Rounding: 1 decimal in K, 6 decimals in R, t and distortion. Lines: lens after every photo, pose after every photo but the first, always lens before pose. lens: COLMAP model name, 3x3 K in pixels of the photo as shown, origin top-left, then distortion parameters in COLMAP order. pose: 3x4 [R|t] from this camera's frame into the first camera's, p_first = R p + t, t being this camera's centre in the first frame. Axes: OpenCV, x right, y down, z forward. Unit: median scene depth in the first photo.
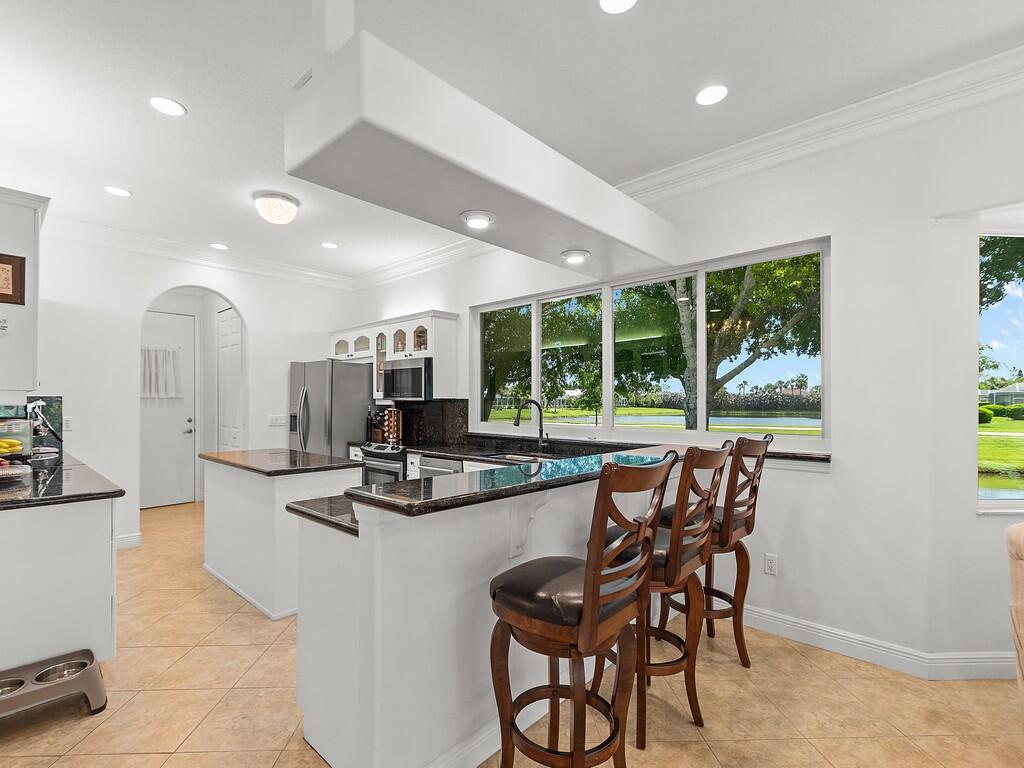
lens RADIAL K [[487.0, 0, 510.9], [0, 487.0, 402.3], [0, 0, 1]] dist [0.003515, 0.000119]
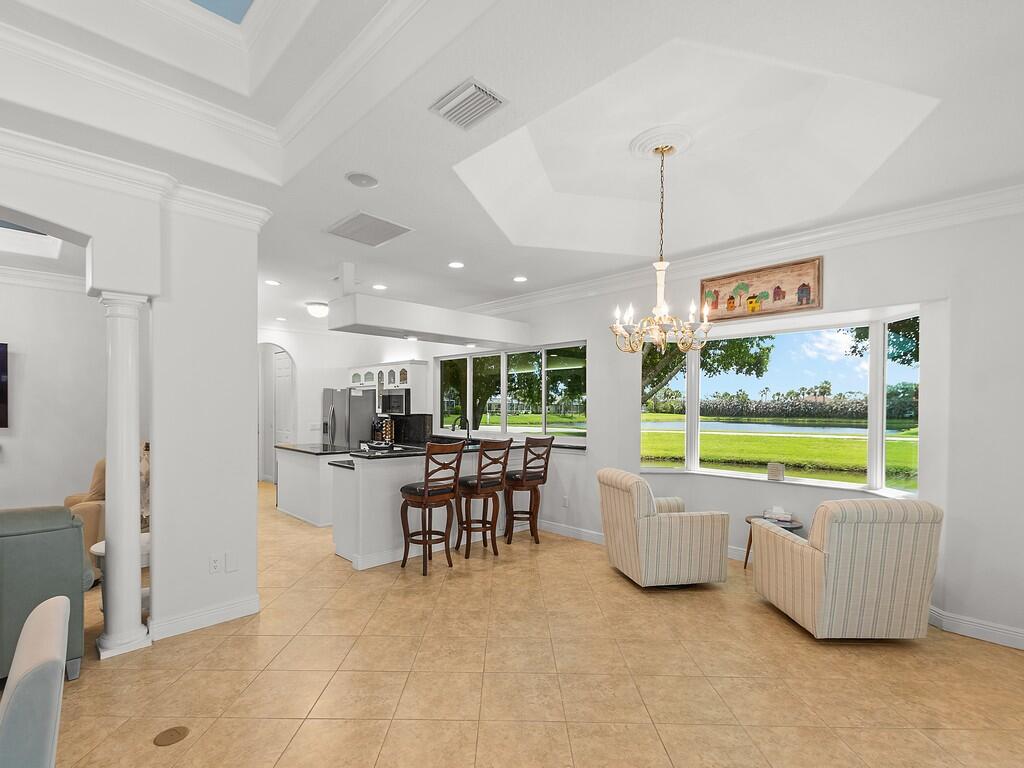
lens RADIAL K [[487.0, 0, 510.4], [0, 487.0, 419.6], [0, 0, 1]] dist [-0.003057, -0.000146]
pose [[0.999080, 0.007196, -0.042270, 0.236303], [-0.006122, 0.999657, 0.025466, -0.031263], [0.042439, -0.025184, 0.998782, -0.595522]]
